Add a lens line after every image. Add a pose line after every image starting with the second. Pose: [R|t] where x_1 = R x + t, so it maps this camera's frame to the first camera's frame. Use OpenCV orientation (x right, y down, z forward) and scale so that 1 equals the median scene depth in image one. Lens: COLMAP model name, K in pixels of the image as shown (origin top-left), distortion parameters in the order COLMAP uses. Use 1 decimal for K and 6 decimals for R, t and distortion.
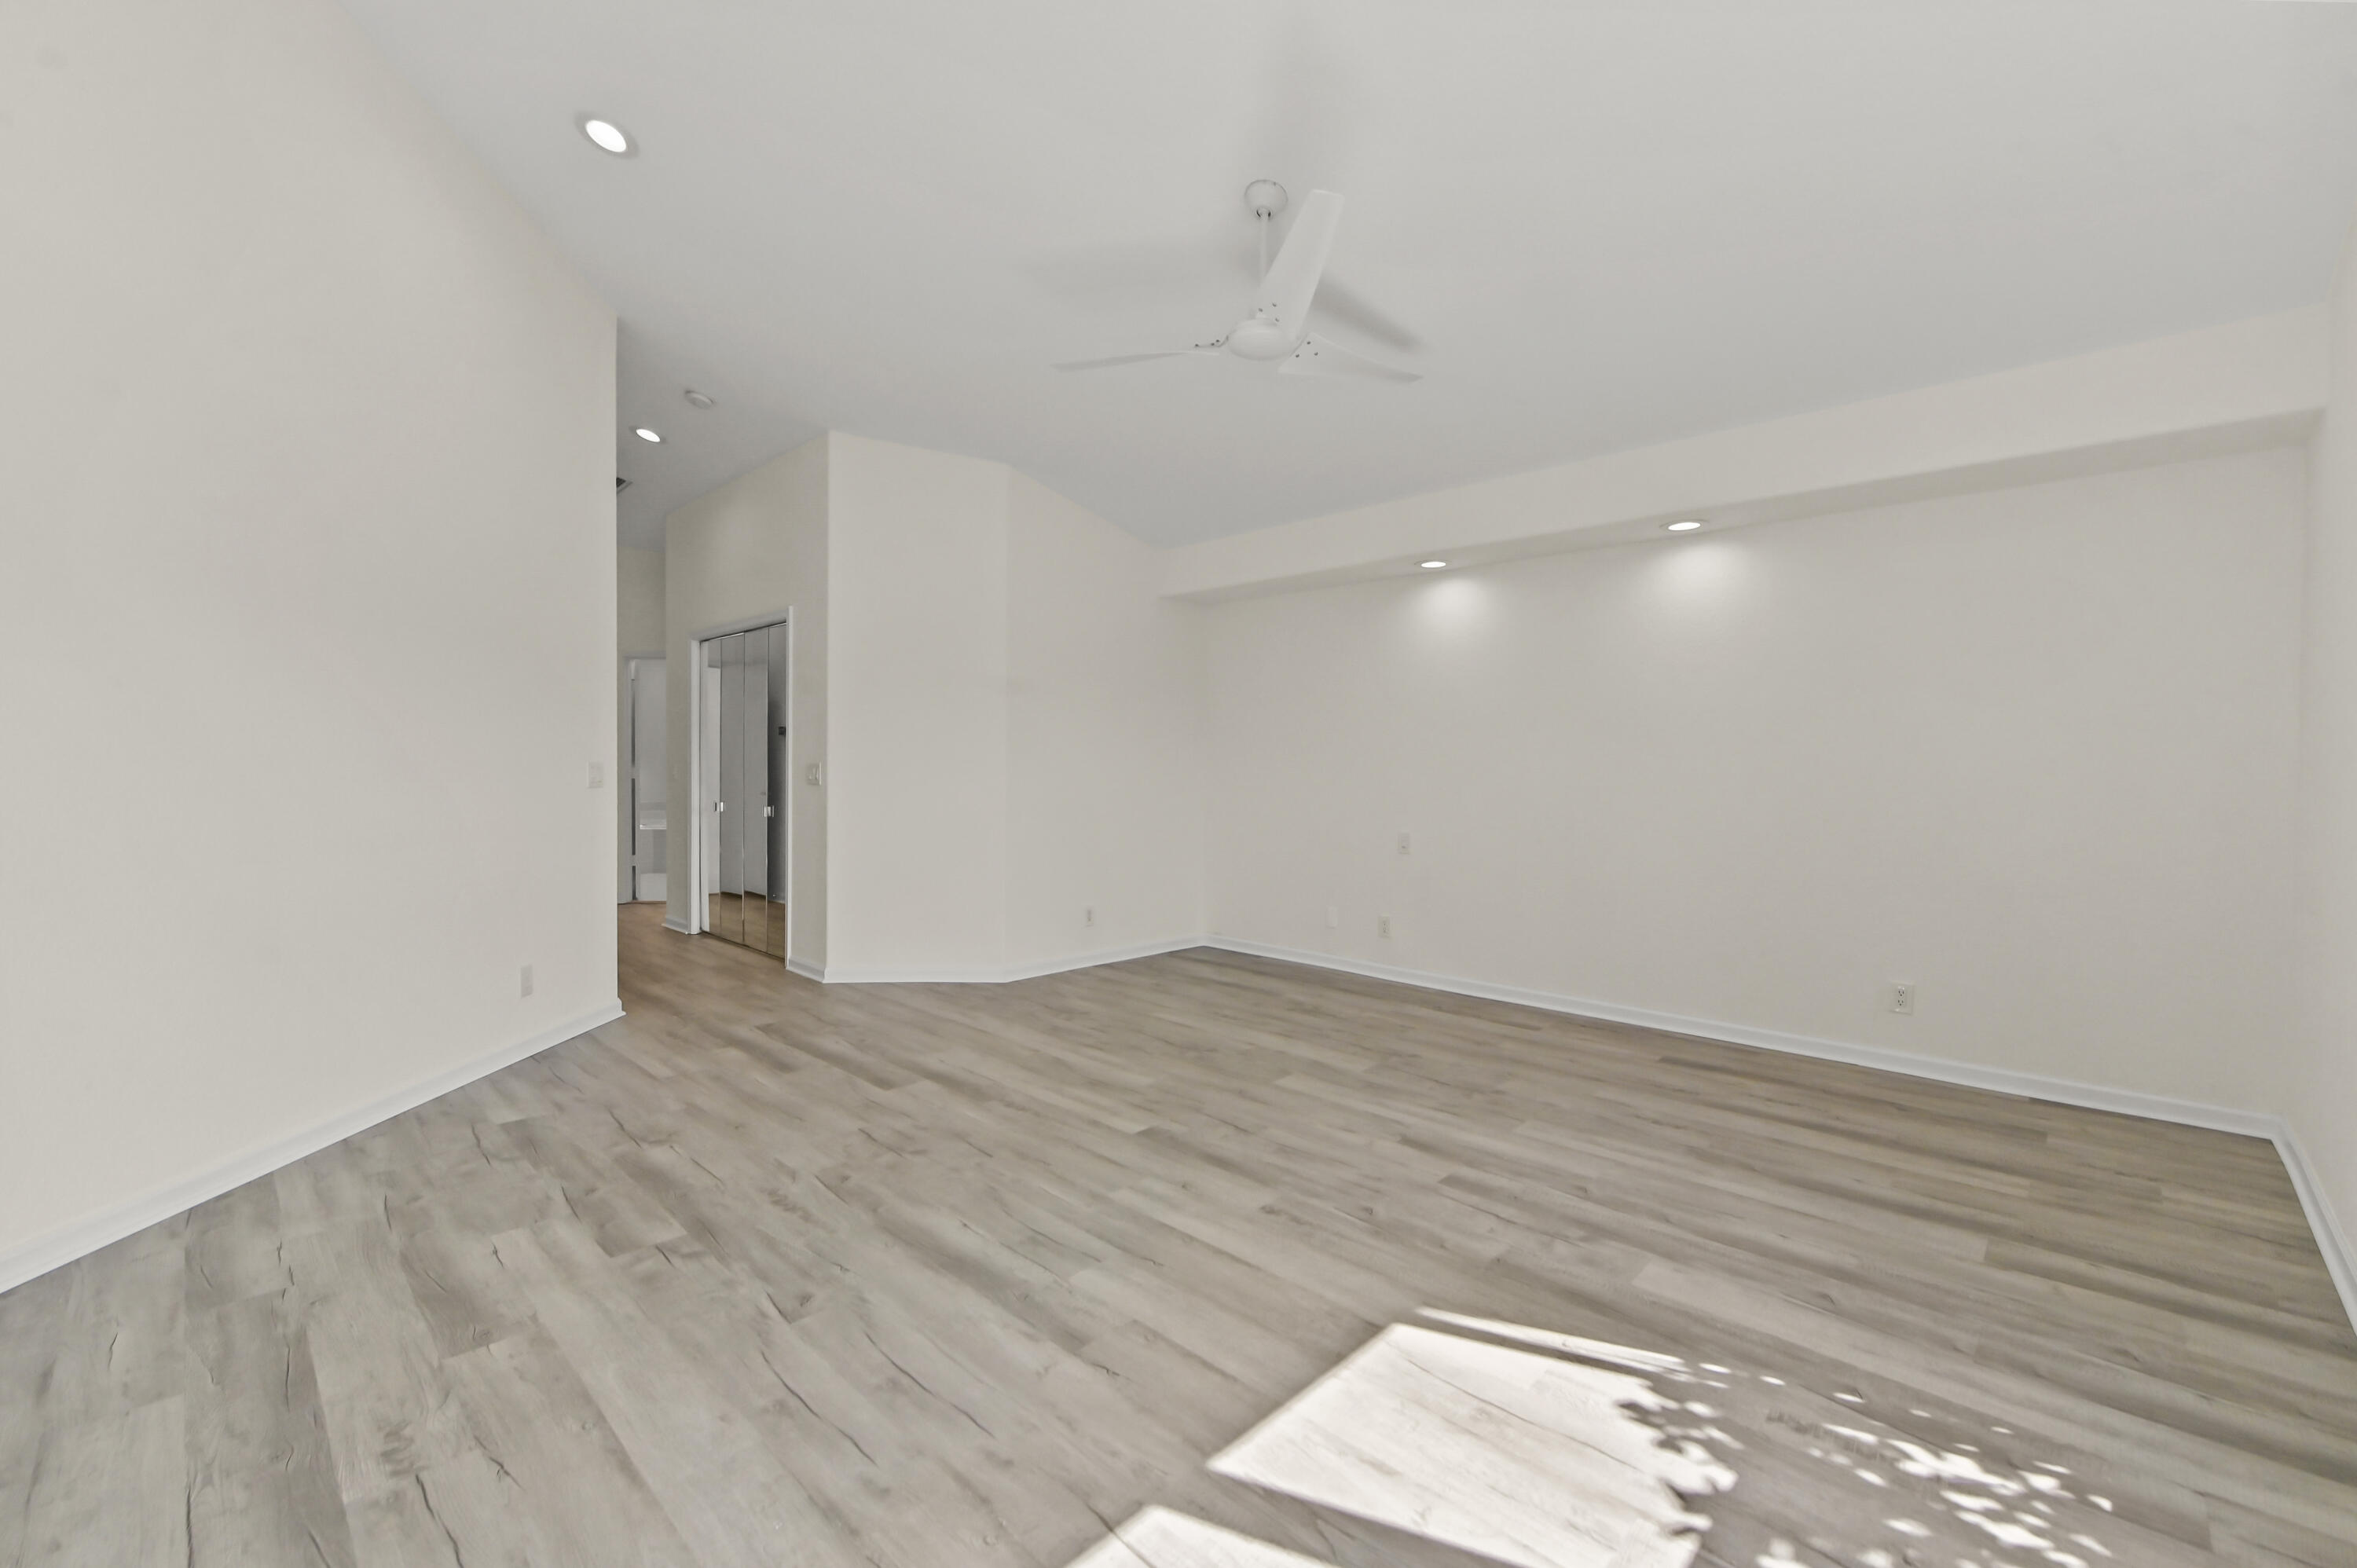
lens RADIAL K [[956.8, 0, 1181.0], [0, 956.8, 777.0], [0, 0, 1]] dist [-0.004257, 0.000034]
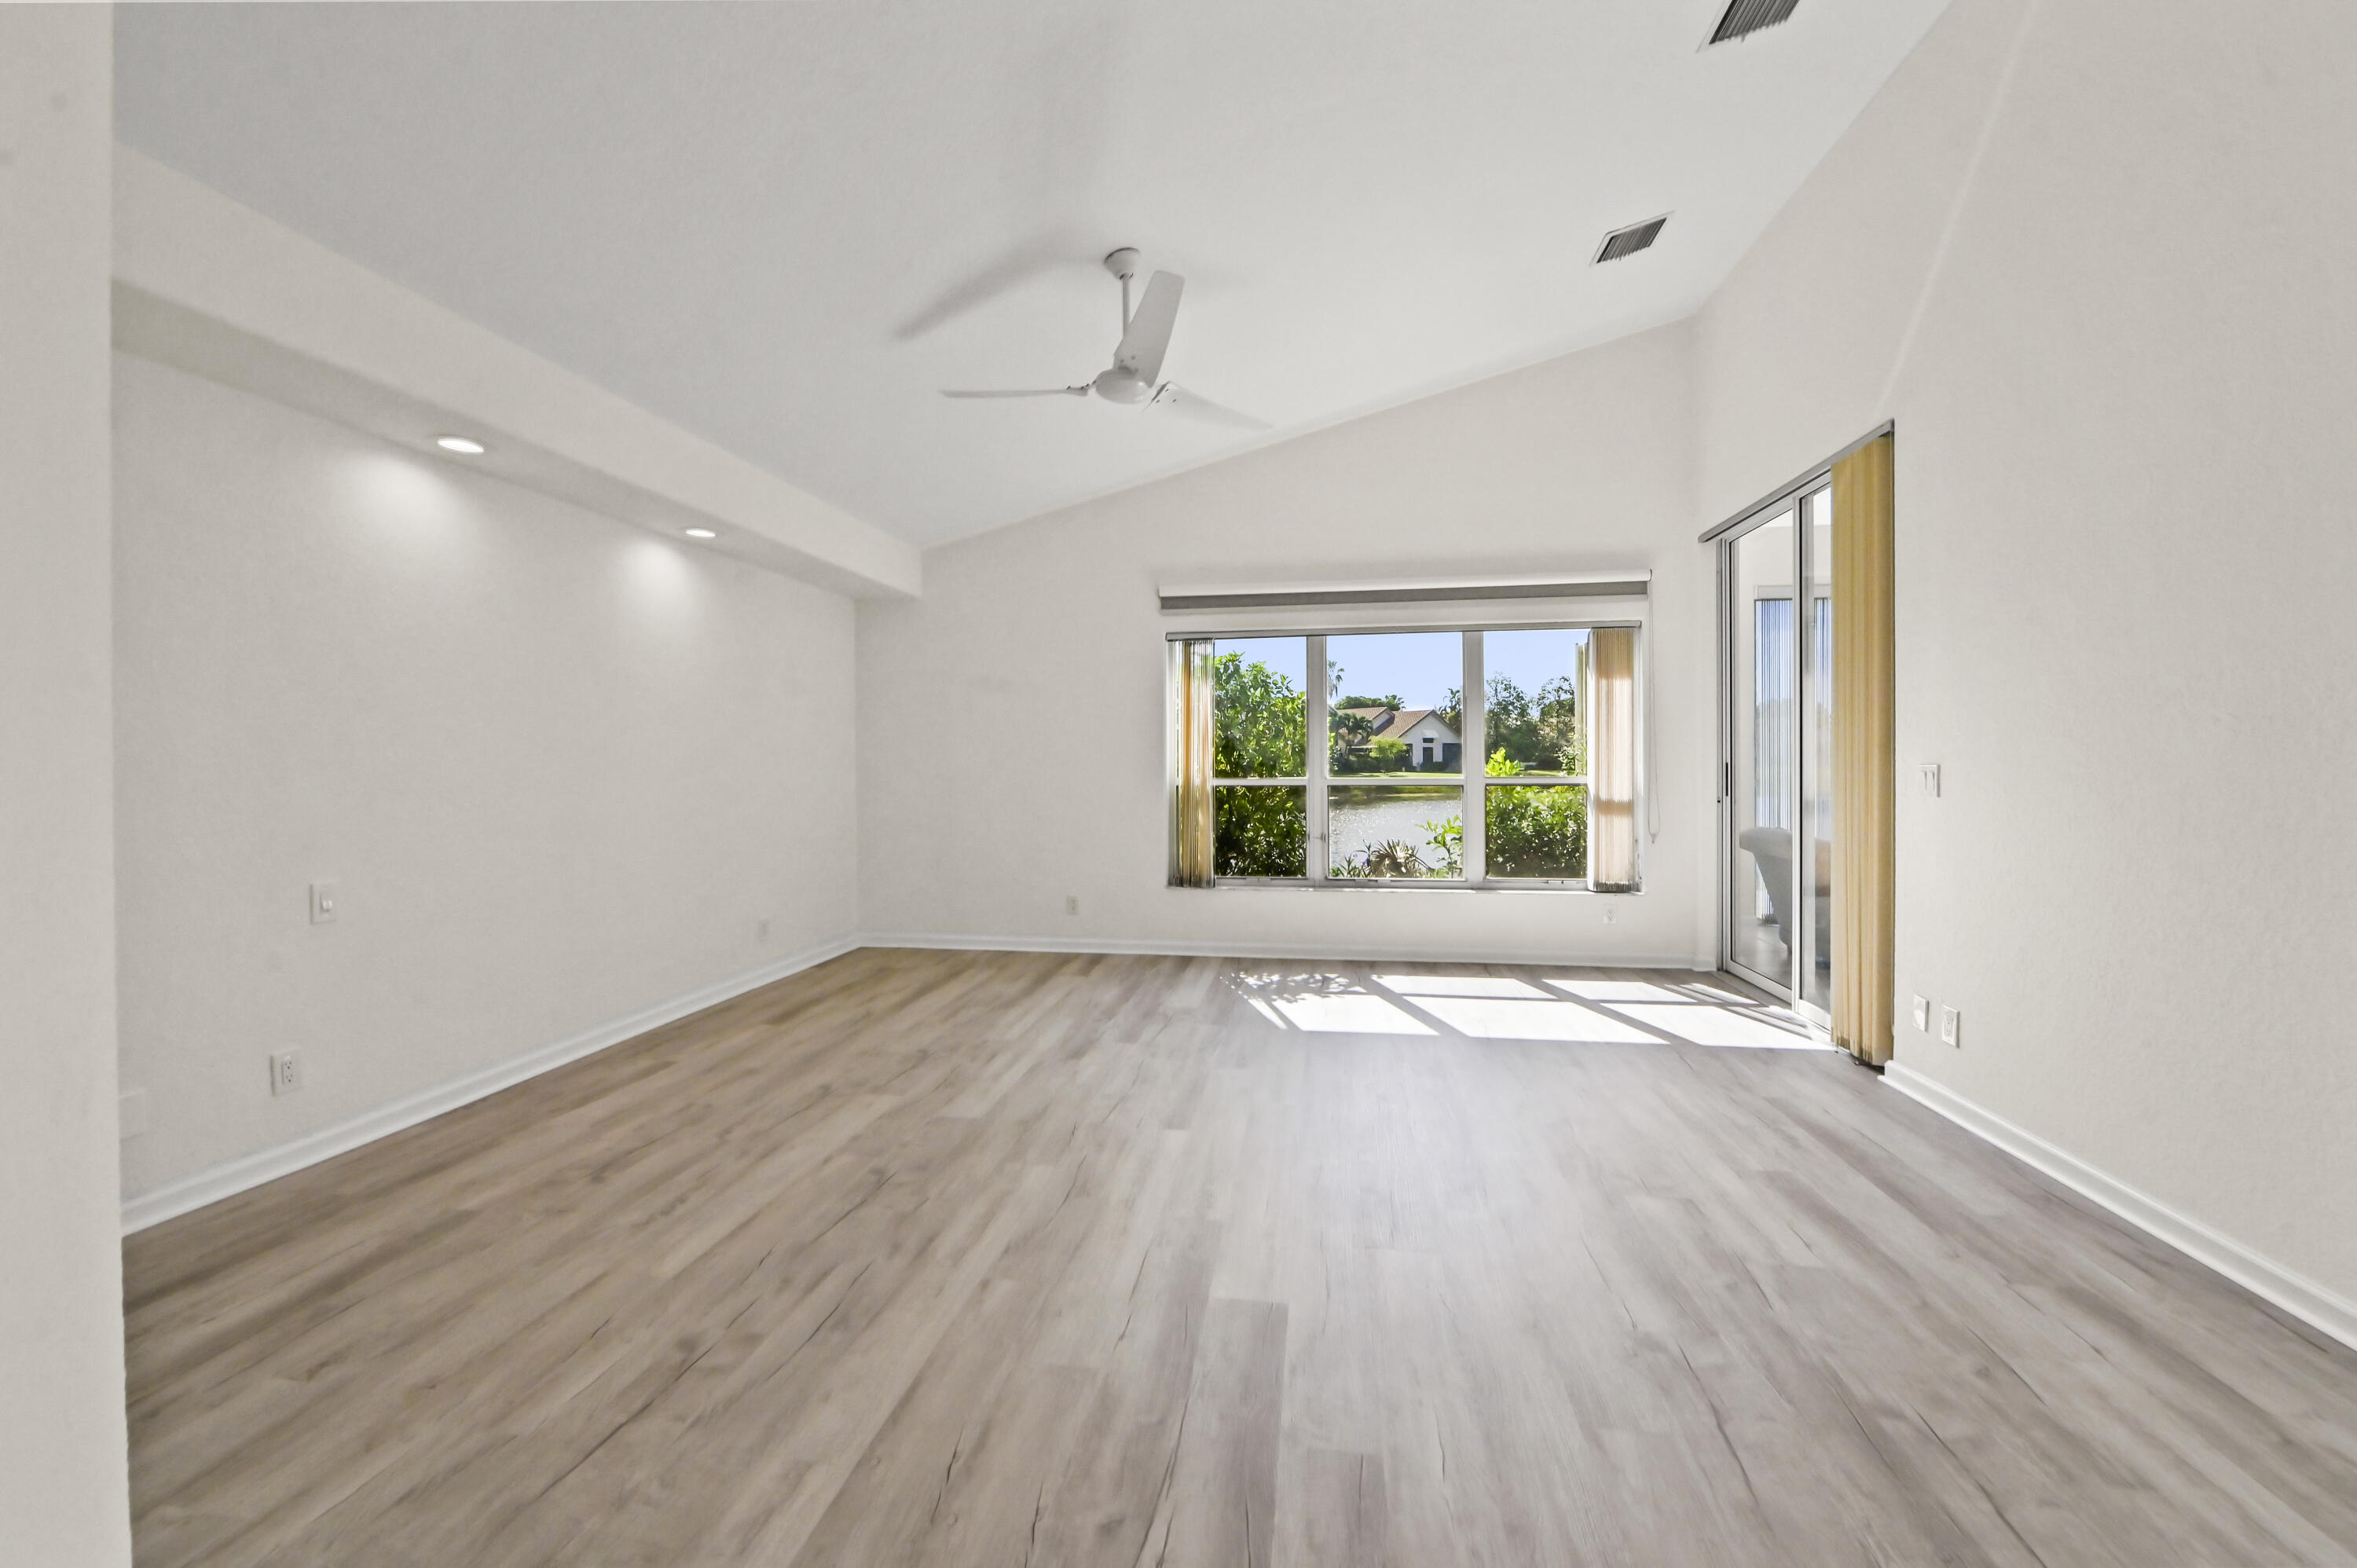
lens RADIAL K [[956.8, 0, 1199.1], [0, 956.8, 762.6], [0, 0, 1]] dist [-0.004257, 0.000034]
pose [[-0.597804, -0.007566, 0.801607, -0.720135], [0.006376, 0.999879, 0.014193, -0.020702], [-0.801617, 0.013595, -0.597683, 1.334222]]
